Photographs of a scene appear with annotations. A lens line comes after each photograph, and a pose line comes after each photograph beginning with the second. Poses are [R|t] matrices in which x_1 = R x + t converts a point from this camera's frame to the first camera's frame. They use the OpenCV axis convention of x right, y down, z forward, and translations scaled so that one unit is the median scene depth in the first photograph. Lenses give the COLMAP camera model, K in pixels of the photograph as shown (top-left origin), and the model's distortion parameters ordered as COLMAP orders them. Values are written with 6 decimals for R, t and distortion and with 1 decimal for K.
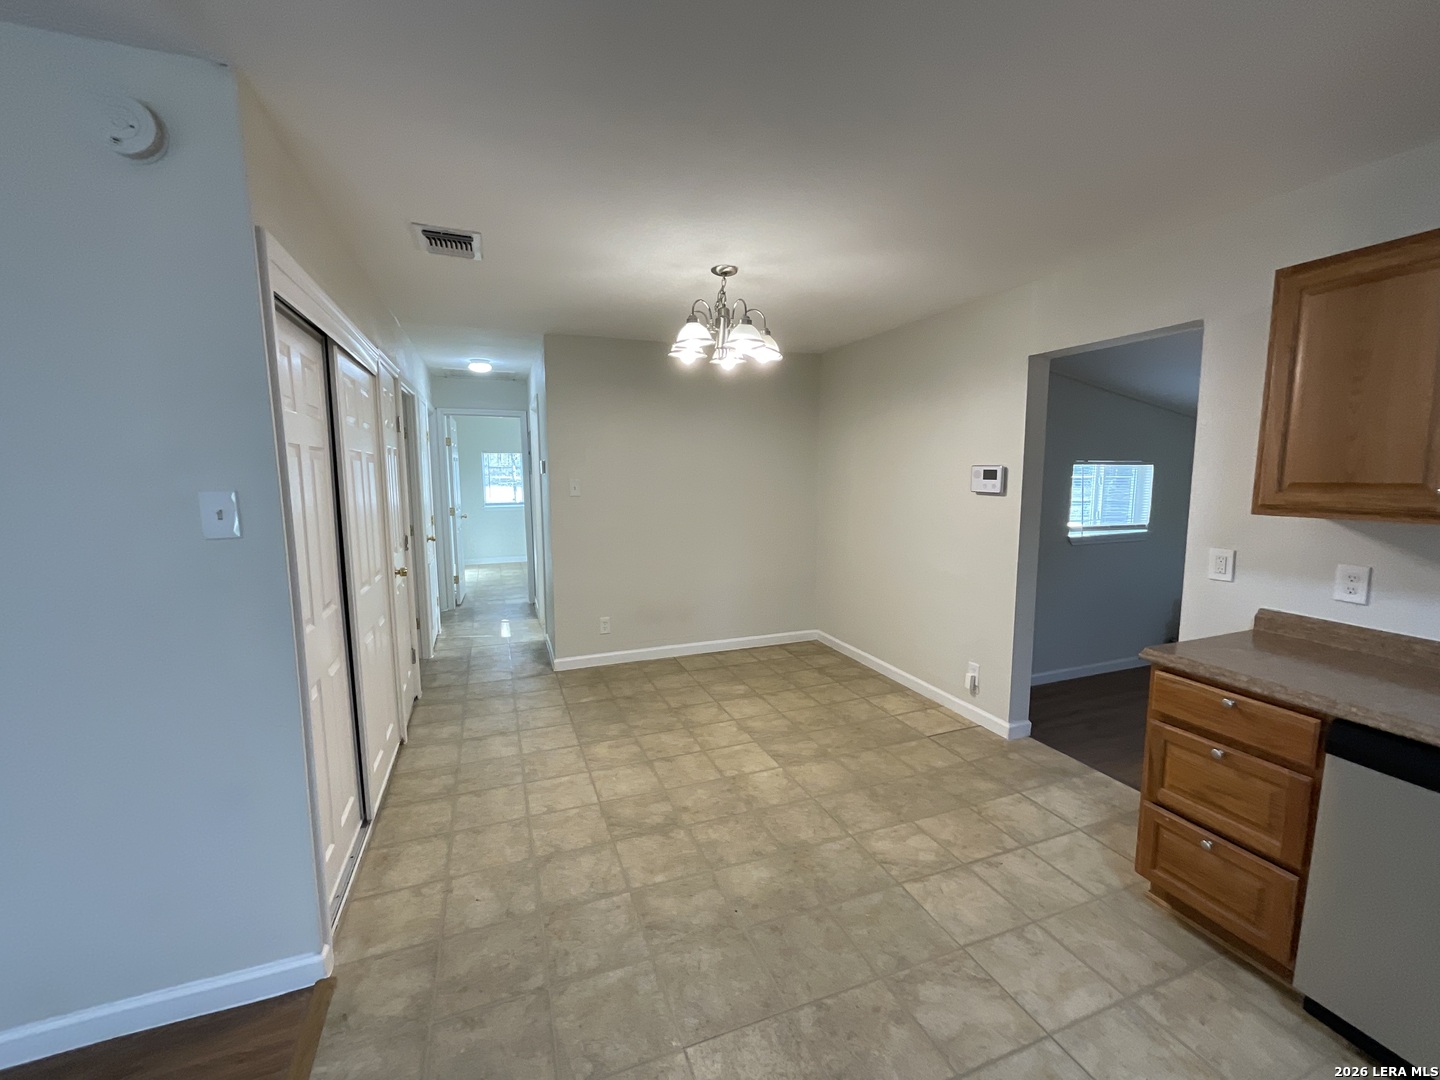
lens RADIAL K [[584.4, 0, 716.2], [0, 584.4, 541.3], [0, 0, 1]] dist [-0.000487, -0.000180]
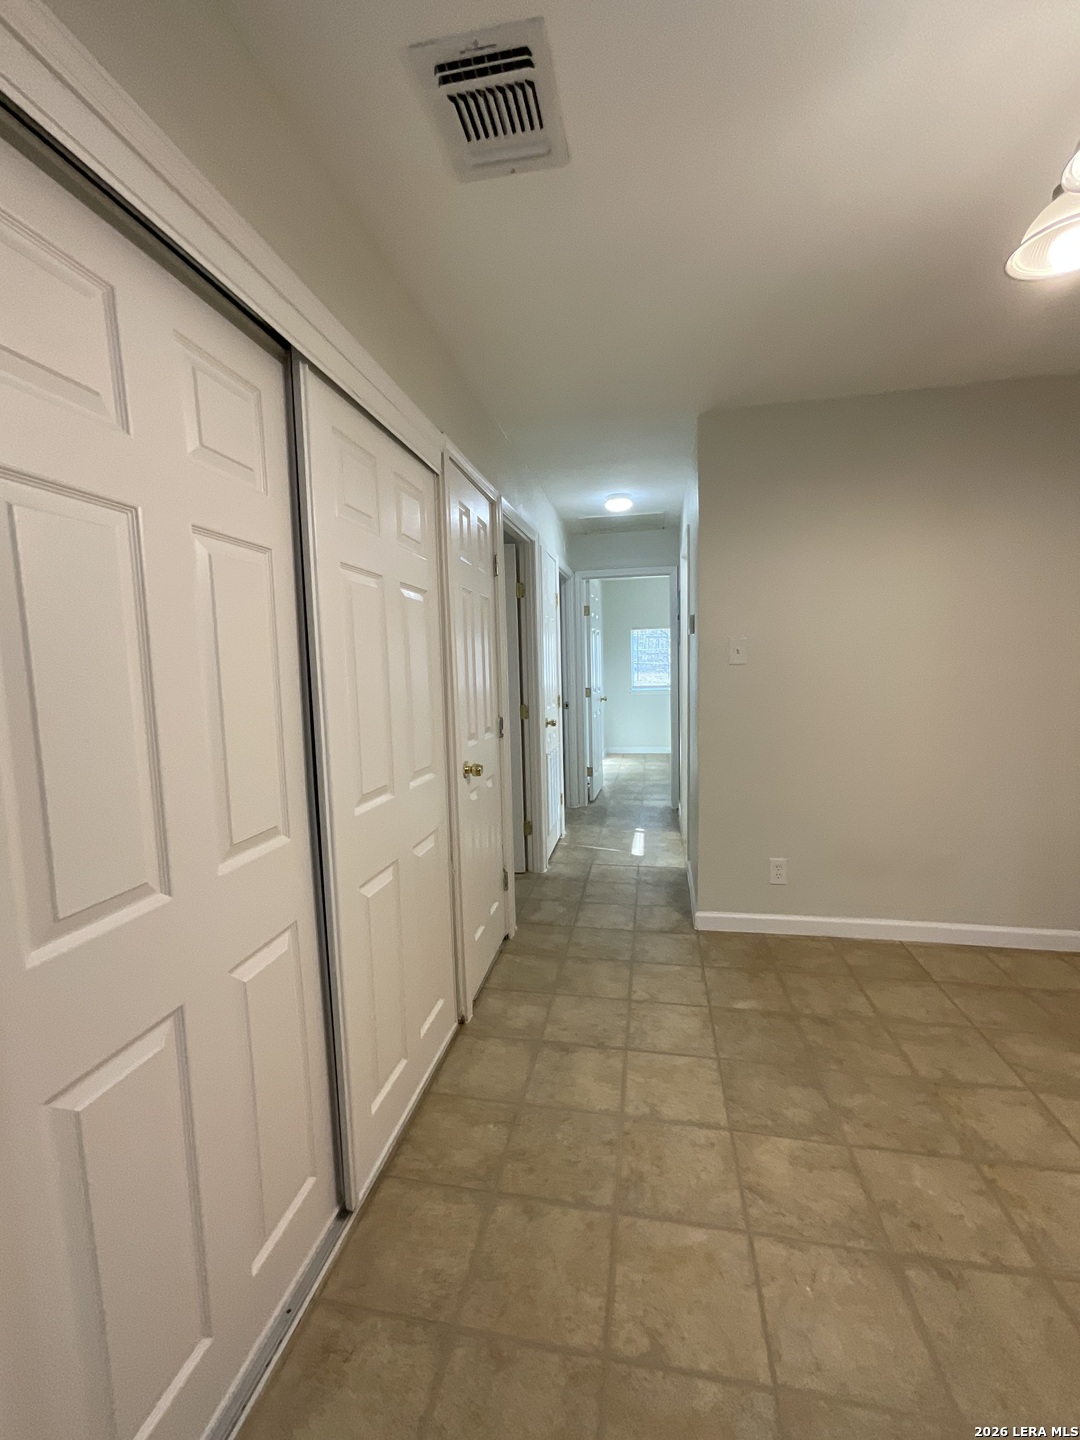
lens RADIAL K [[584.4, 0, 541.9], [0, 584.4, 716.6], [0, 0, 1]] dist [-0.000487, -0.000180]
pose [[0.850663, 0.029049, -0.524908, -0.112888], [-0.041512, 0.999066, -0.011985, -0.003998], [0.524070, 0.031985, 0.851075, 0.454373]]
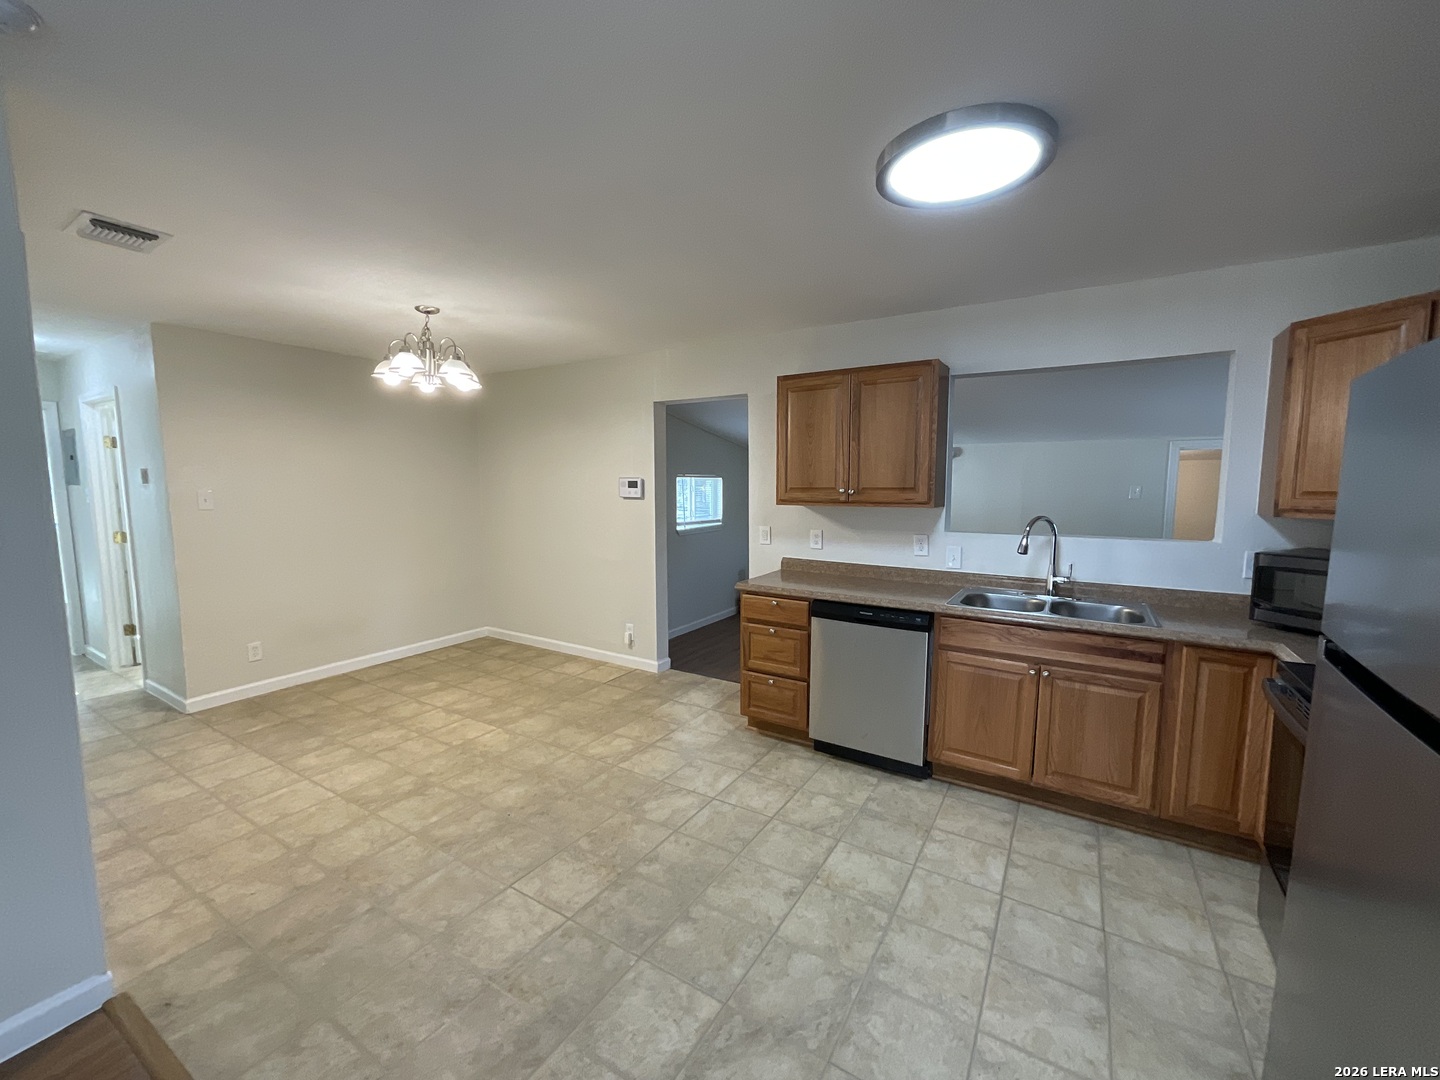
lens RADIAL K [[584.4, 0, 714.7], [0, 584.4, 540.8], [0, 0, 1]] dist [-0.000487, -0.000180]
pose [[0.798094, -0.058223, 0.599714, -0.213828], [0.070567, 0.997503, 0.002932, 0.028781], [-0.598387, 0.039980, 0.800209, -0.216692]]
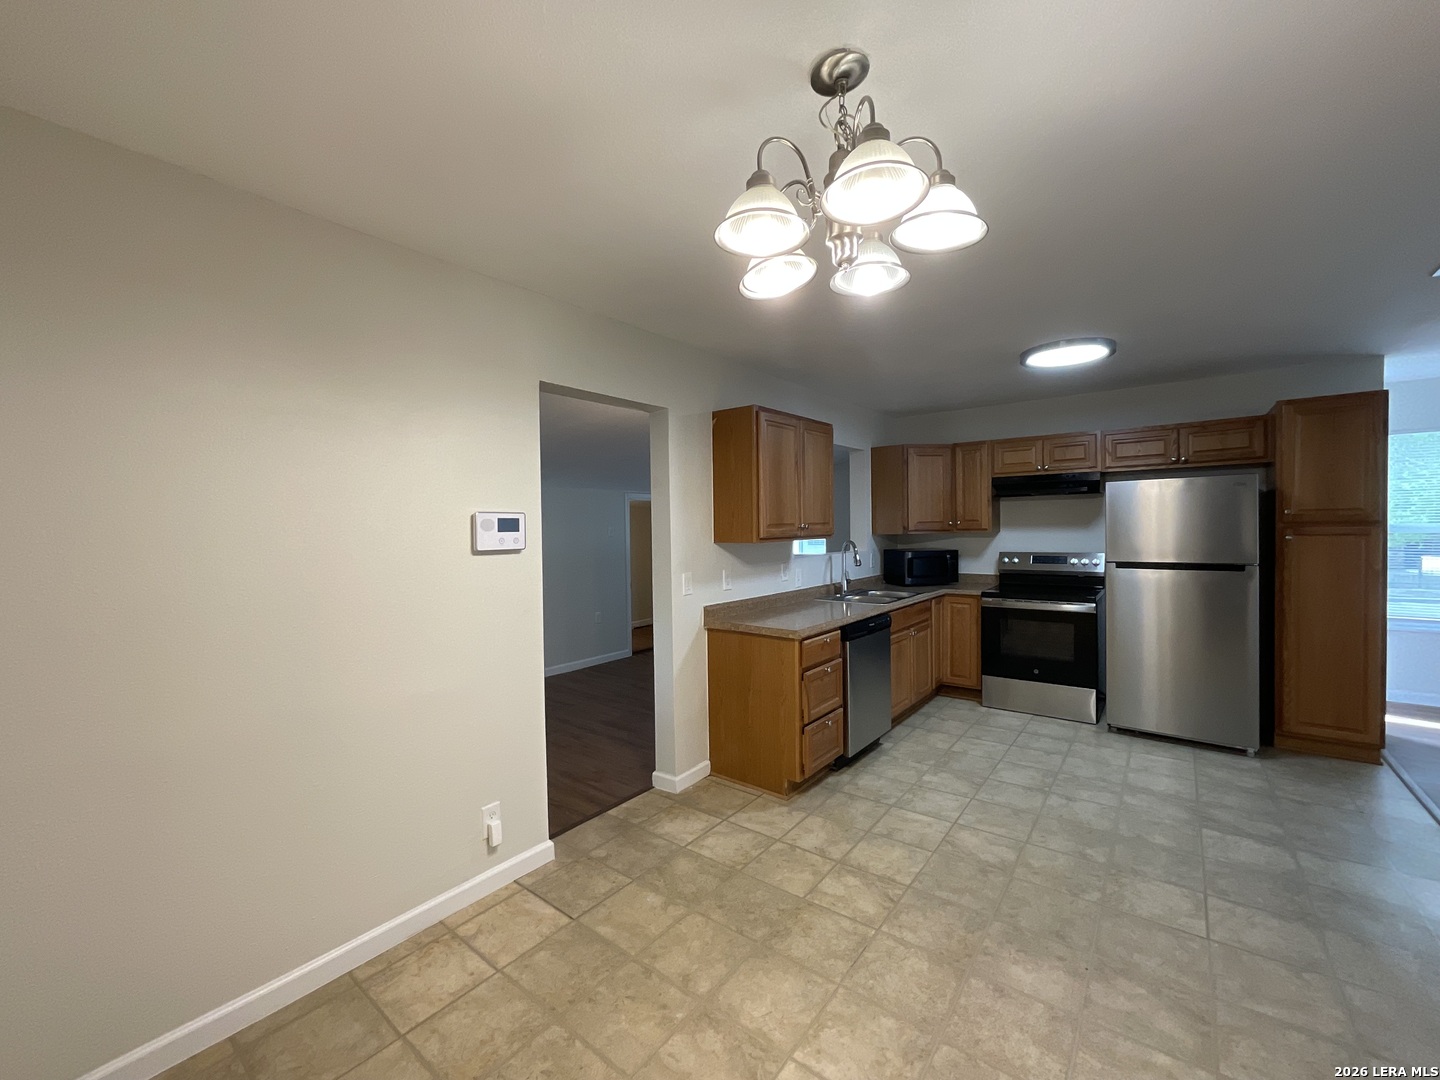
lens RADIAL K [[584.4, 0, 716.6], [0, 584.4, 542.3], [0, 0, 1]] dist [-0.000487, -0.000180]
pose [[-0.511546, -0.014243, 0.859138, -0.283966], [0.121578, 0.988604, 0.088779, -0.126423], [-0.850611, 0.149867, -0.503984, 1.154120]]
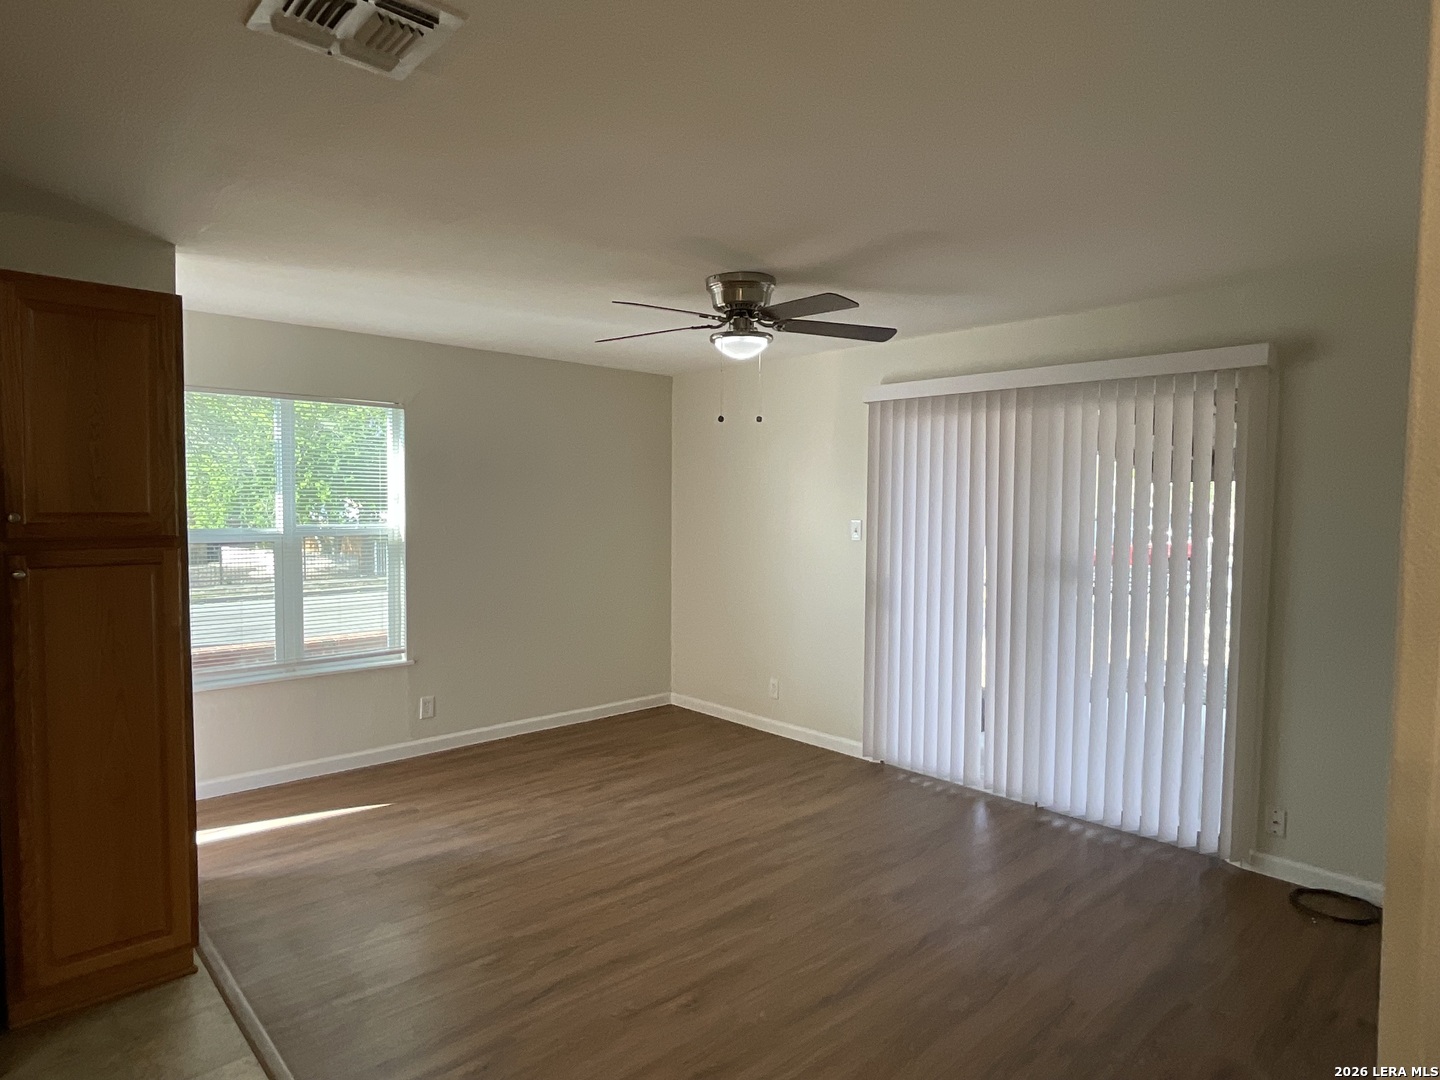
lens RADIAL K [[835.9, 0, 708.1], [0, 835.9, 533.8], [0, 0, 1]] dist [-0.011948, 0.006893]
pose [[-0.929909, 0.012142, -0.367590, -0.178522], [-0.047131, 0.987281, 0.151840, -0.077988], [0.364758, 0.158522, -0.917509, 0.559502]]
